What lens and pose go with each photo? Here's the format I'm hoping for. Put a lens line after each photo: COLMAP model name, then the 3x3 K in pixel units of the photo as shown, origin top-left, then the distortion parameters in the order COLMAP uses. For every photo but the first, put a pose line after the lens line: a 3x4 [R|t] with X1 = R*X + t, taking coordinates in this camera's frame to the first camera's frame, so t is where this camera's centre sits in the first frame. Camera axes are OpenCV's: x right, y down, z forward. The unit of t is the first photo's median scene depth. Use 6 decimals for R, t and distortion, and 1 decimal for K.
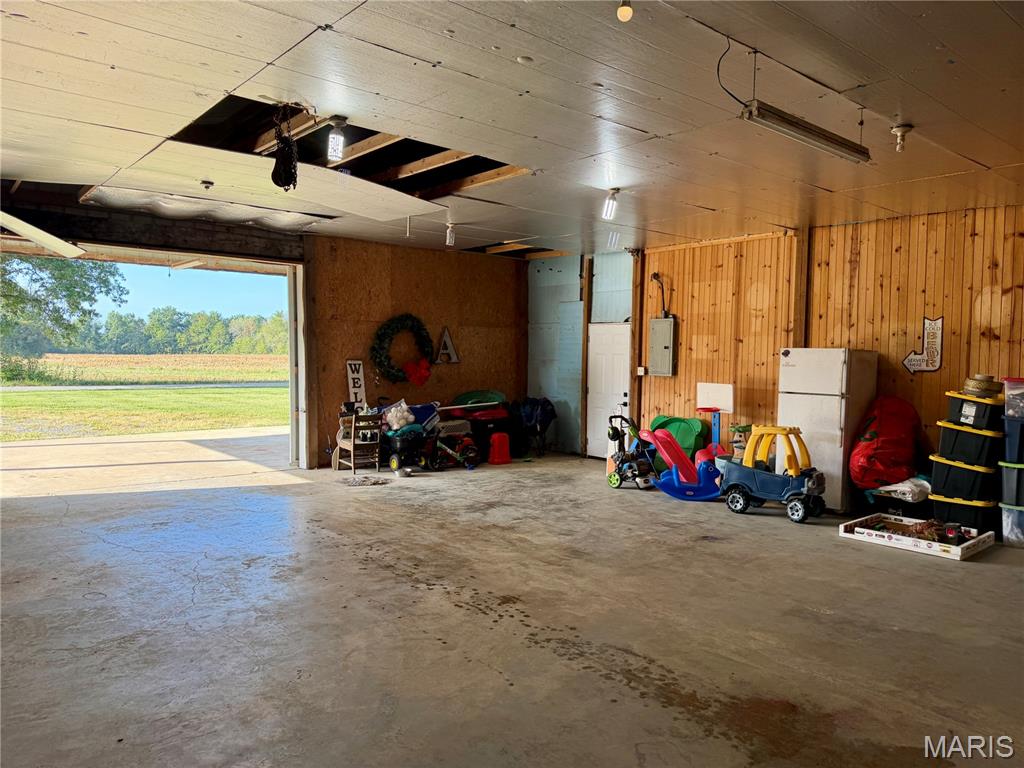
lens RADIAL K [[721.4, 0, 512.0], [0, 721.4, 384.0], [0, 0, 1]] dist [0.056148, -0.072809]
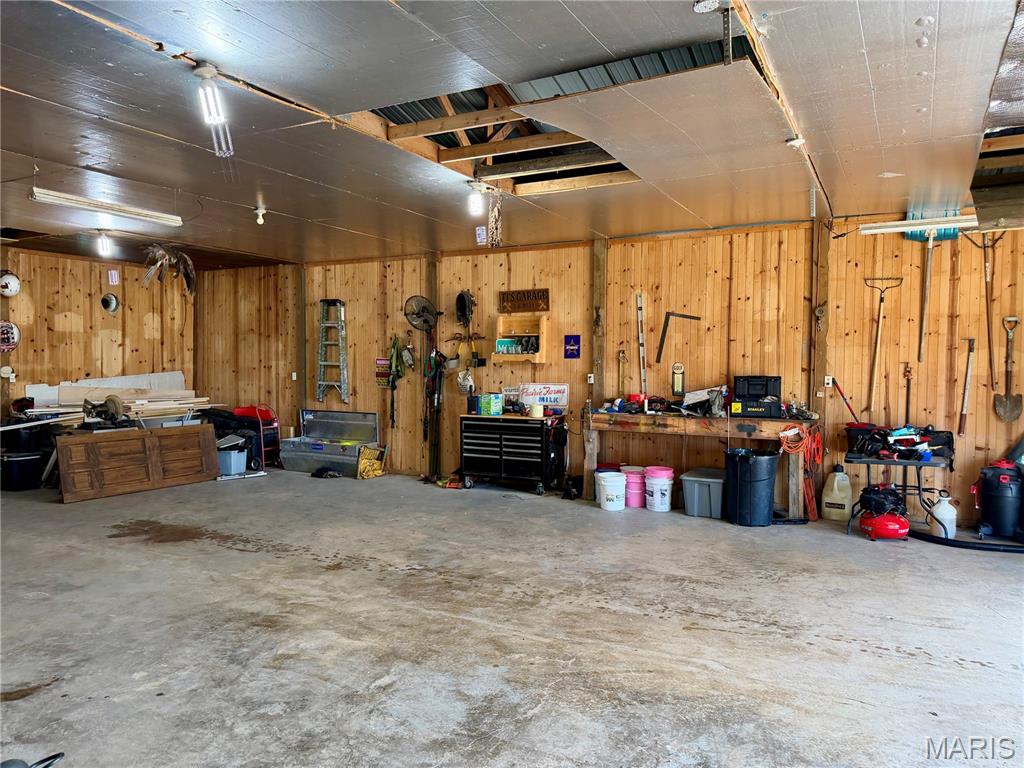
lens RADIAL K [[721.4, 0, 512.0], [0, 721.4, 384.0], [0, 0, 1]] dist [0.056148, -0.072809]
pose [[-0.926553, 0.003622, -0.376147, 0.162646], [-0.029802, 0.996104, 0.083002, -0.102507], [0.374982, 0.088116, -0.922835, 2.049924]]
